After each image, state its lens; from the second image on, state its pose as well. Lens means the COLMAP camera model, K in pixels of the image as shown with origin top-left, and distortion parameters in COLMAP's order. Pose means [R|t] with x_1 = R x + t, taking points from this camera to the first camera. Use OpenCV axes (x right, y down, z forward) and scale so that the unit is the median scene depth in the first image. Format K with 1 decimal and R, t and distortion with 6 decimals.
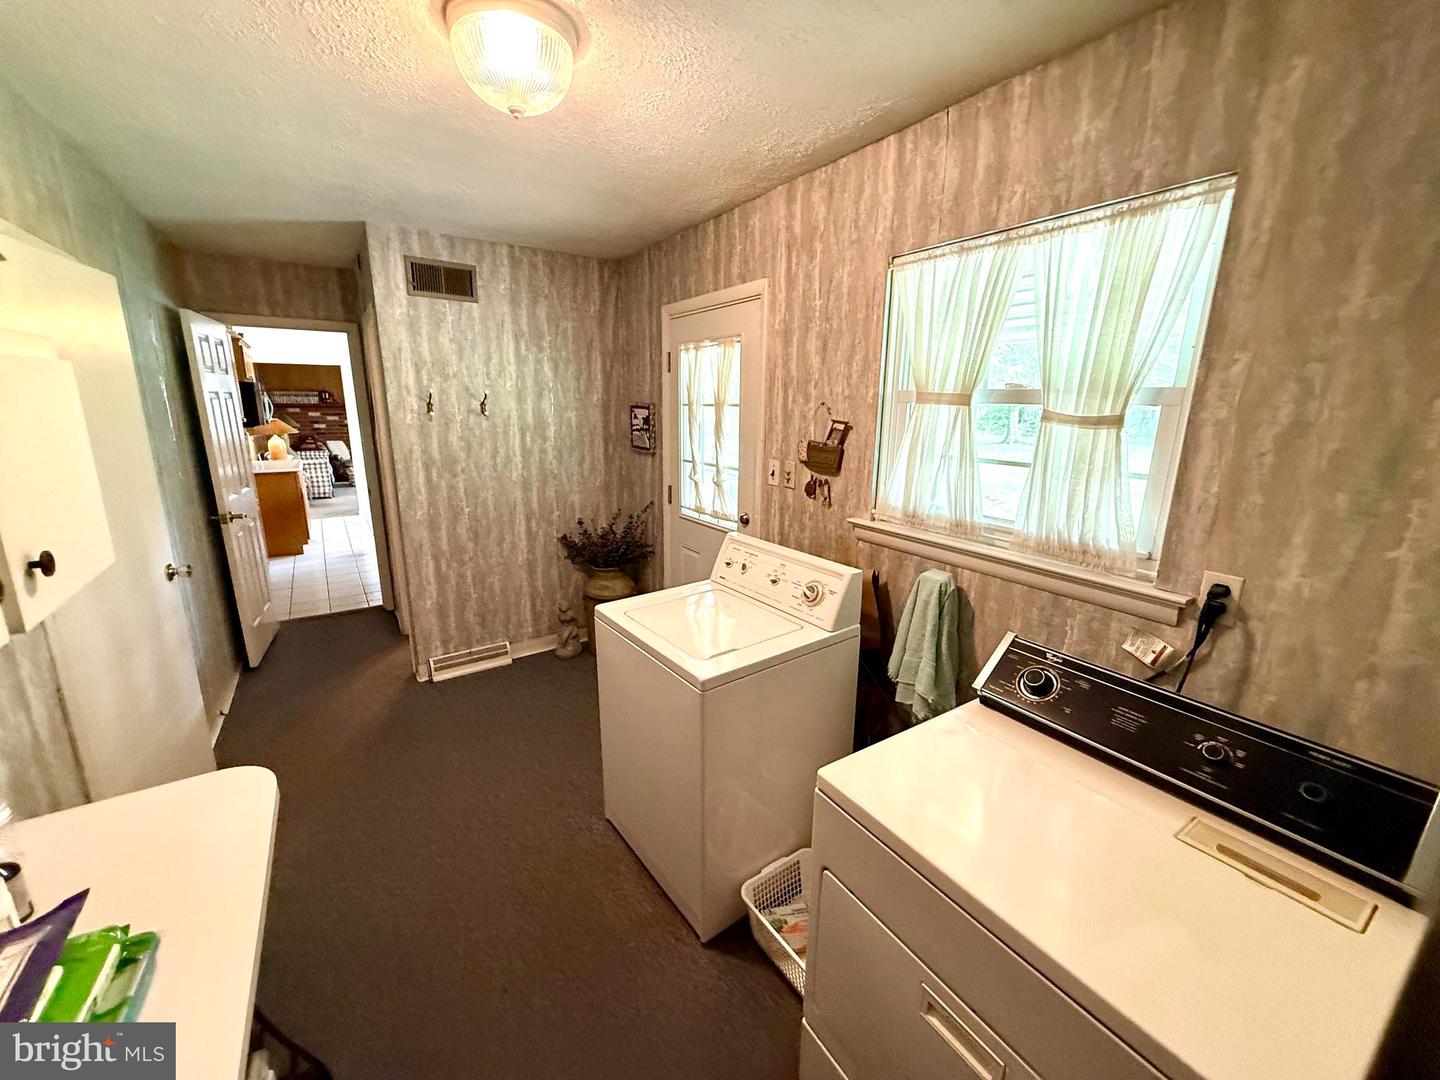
lens RADIAL K [[571.2, 0, 718.4], [0, 571.2, 538.8], [0, 0, 1]] dist [-0.000371, -0.000020]
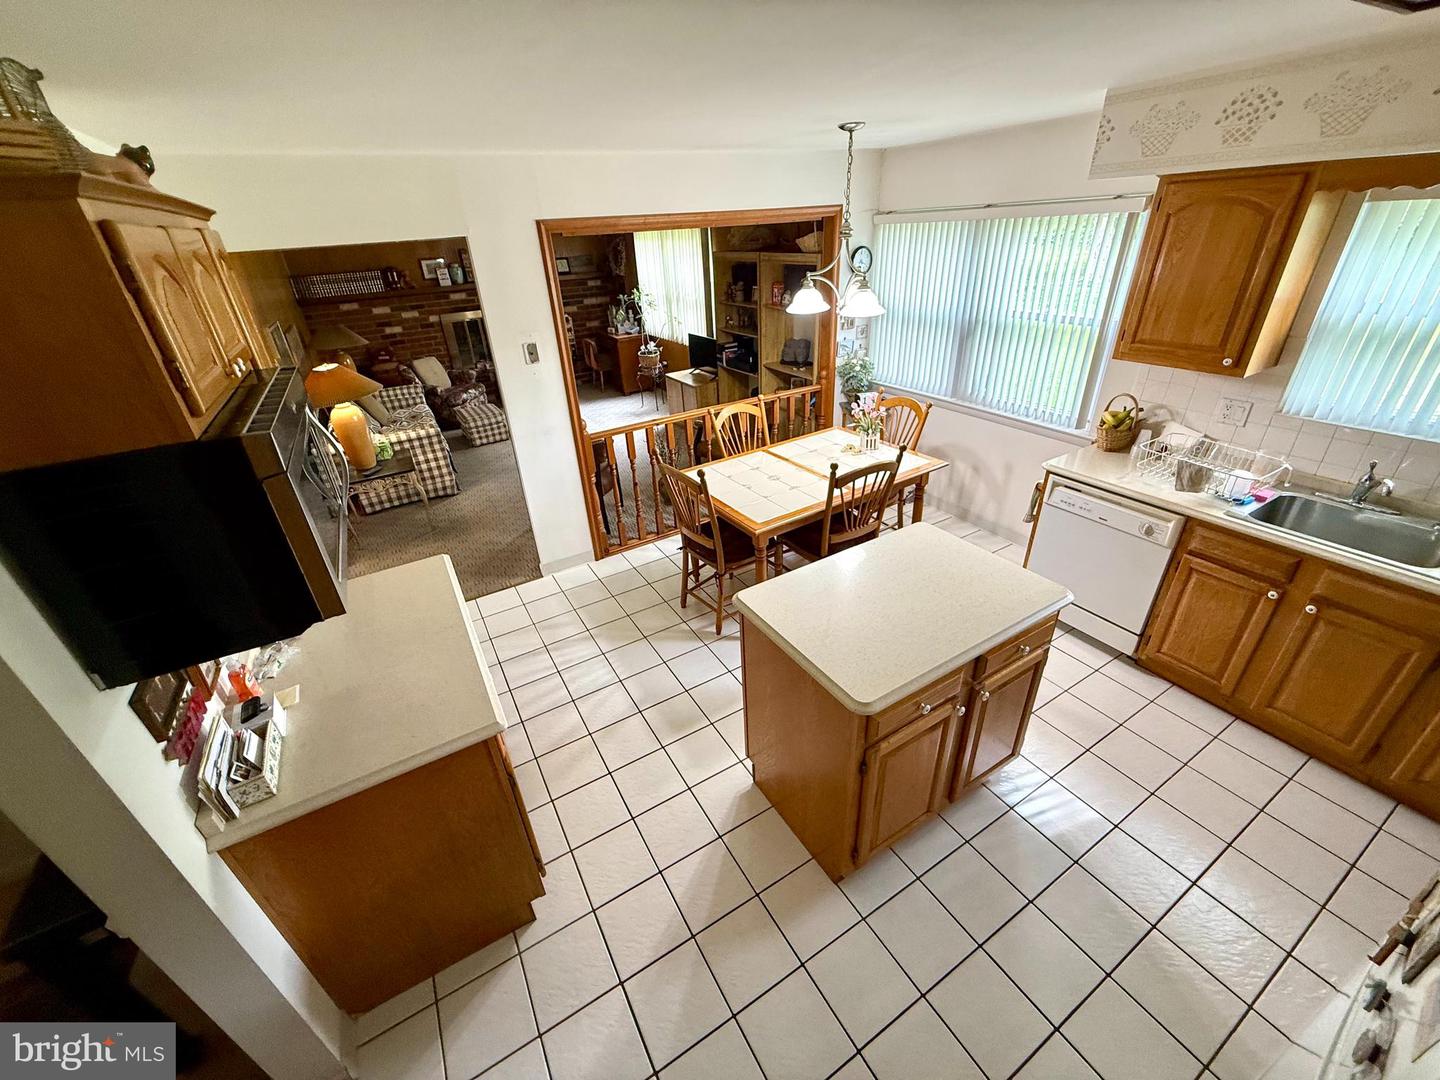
lens RADIAL K [[571.2, 0, 721.3], [0, 571.2, 536.7], [0, 0, 1]] dist [-0.000371, -0.000020]
pose [[0.995313, -0.023114, -0.093901, -0.301790], [0.047315, 0.963249, 0.264409, -0.131718], [0.084339, -0.267612, 0.959828, 0.390848]]
